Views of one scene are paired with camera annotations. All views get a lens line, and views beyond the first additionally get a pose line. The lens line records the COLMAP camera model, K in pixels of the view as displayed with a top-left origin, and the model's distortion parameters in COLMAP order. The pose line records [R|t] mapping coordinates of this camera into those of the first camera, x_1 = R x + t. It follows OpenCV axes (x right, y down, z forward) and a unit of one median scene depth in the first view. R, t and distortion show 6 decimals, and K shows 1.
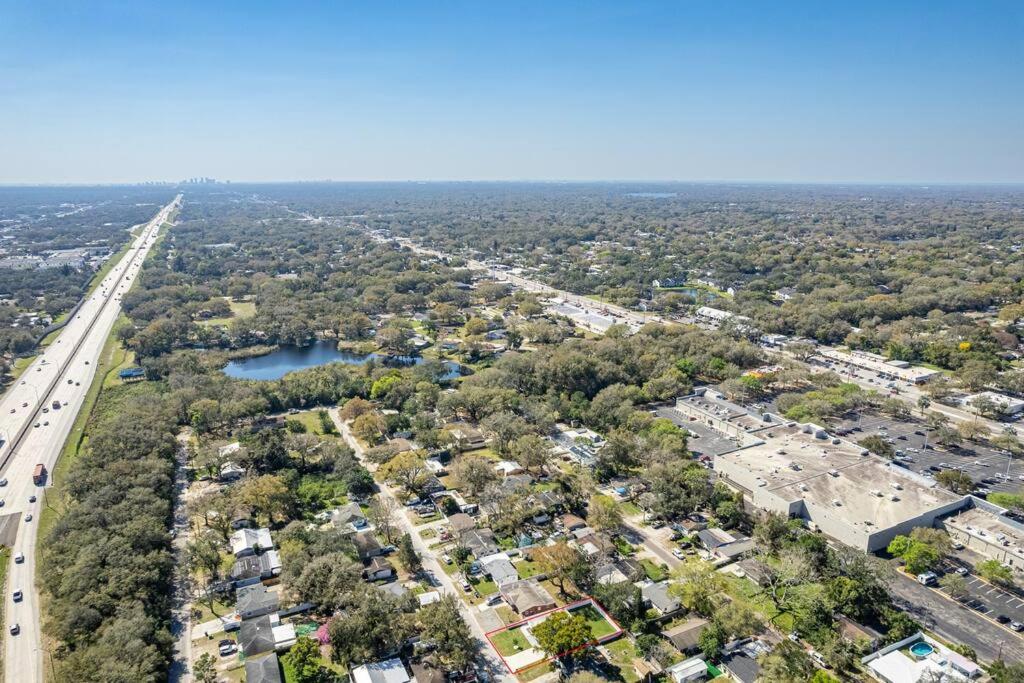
lens RADIAL K [[656.0, 0, 521.5], [0, 656.0, 340.3], [0, 0, 1]] dist [-0.076631, 0.067875]
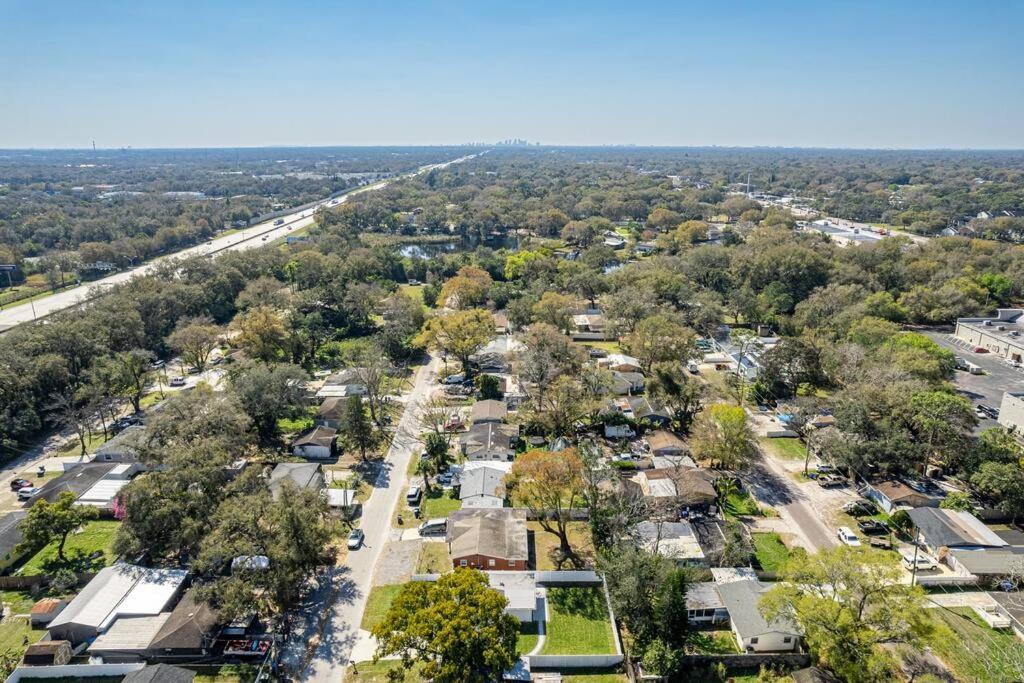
lens RADIAL K [[656.0, 0, 521.5], [0, 656.0, 340.3], [0, 0, 1]] dist [-0.076631, 0.067875]
pose [[0.900810, 0.118599, -0.417702, 0.189912], [-0.099327, 0.992751, 0.067667, 0.164870], [0.422699, -0.019466, 0.906061, 0.444658]]
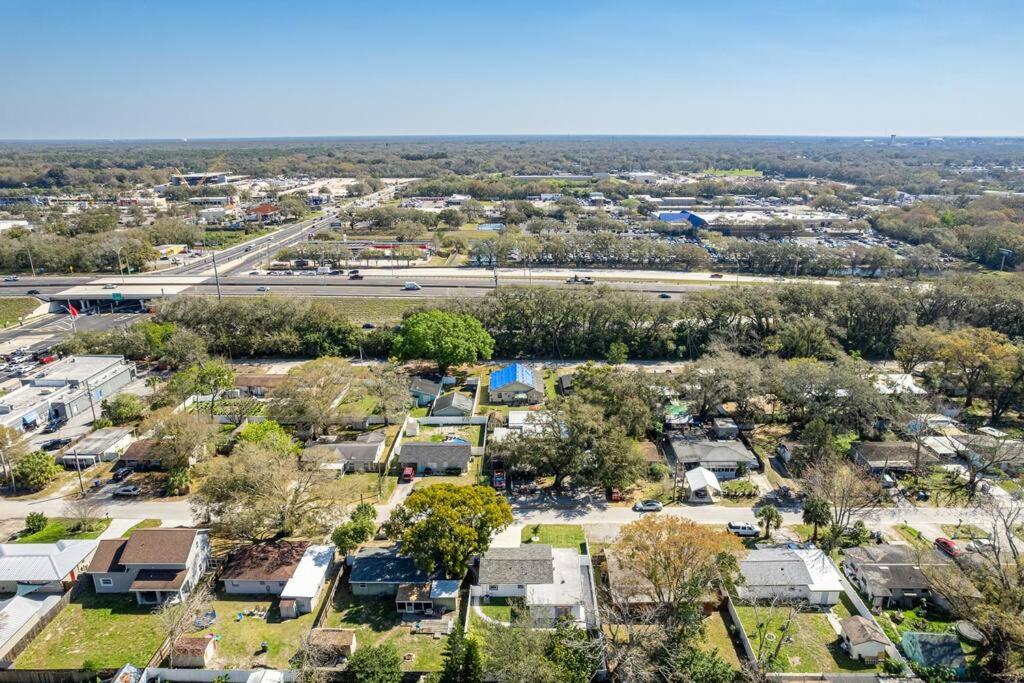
lens RADIAL K [[661.9, 0, 525.8], [0, 661.9, 343.1], [0, 0, 1]] dist [-0.069474, 0.051374]
pose [[-0.445145, 0.266158, -0.854989, 0.328395], [-0.214794, 0.895193, 0.390504, 0.071401], [0.869316, 0.357477, -0.341321, 0.829537]]
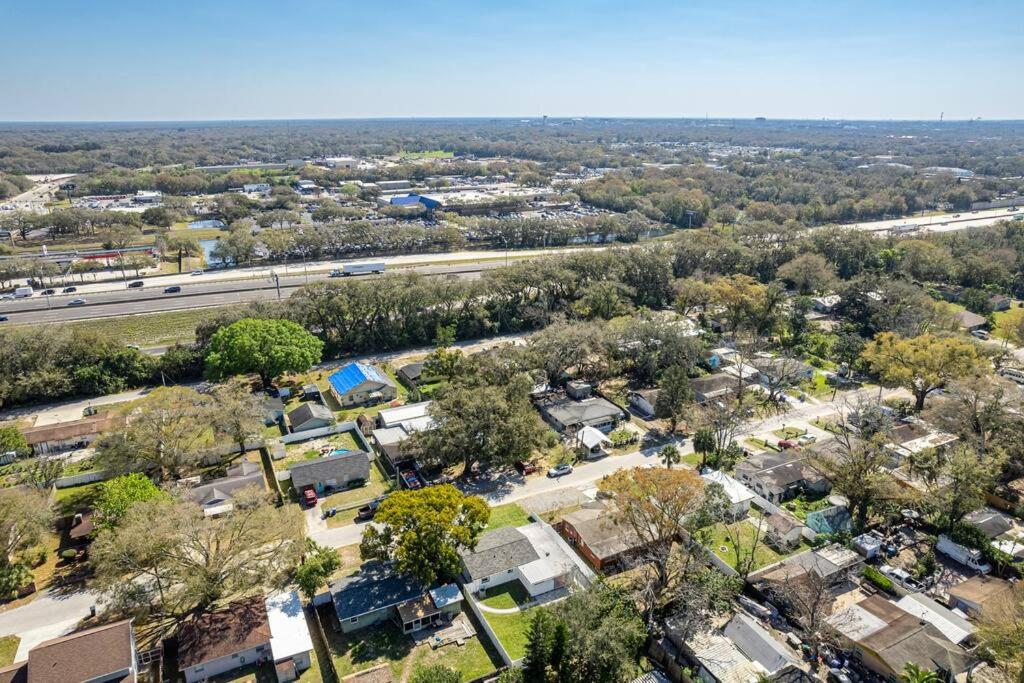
lens RADIAL K [[661.9, 0, 525.8], [0, 661.9, 343.1], [0, 0, 1]] dist [-0.069474, 0.051374]
pose [[0.008350, 0.319525, -0.947541, 0.362339], [-0.238527, 0.920858, 0.308425, 0.102173], [0.971100, 0.223439, 0.083904, 0.699741]]
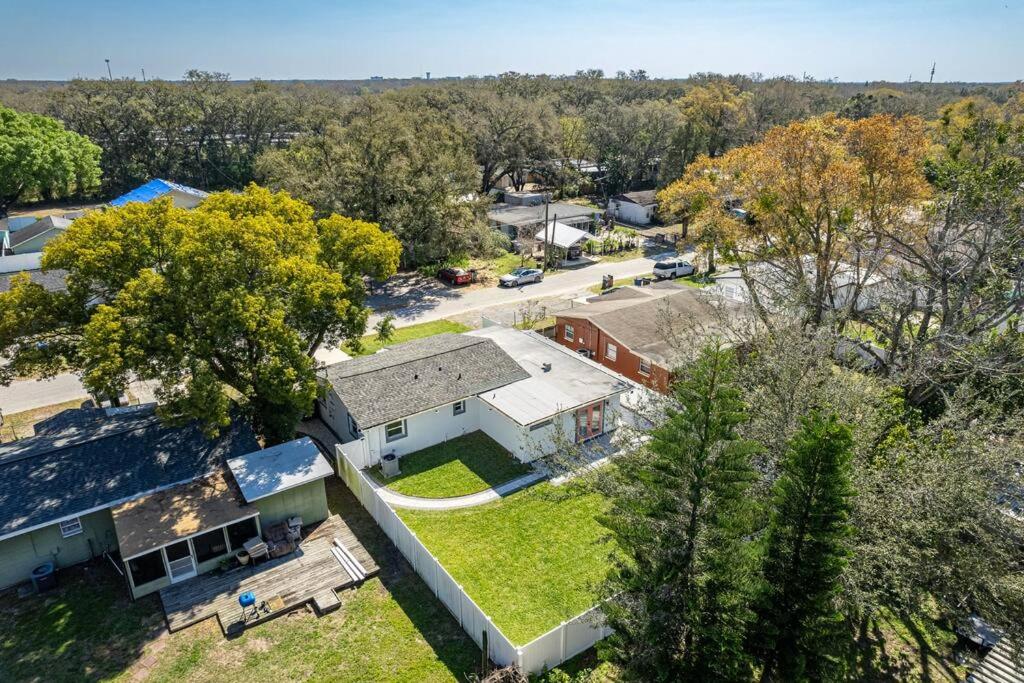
lens RADIAL K [[661.9, 0, 525.8], [0, 661.9, 343.1], [0, 0, 1]] dist [-0.069474, 0.051374]
pose [[0.174087, 0.366513, -0.913981, 0.181850], [-0.237635, 0.916359, 0.322204, 0.273249], [0.955627, 0.161102, 0.246623, 0.726950]]
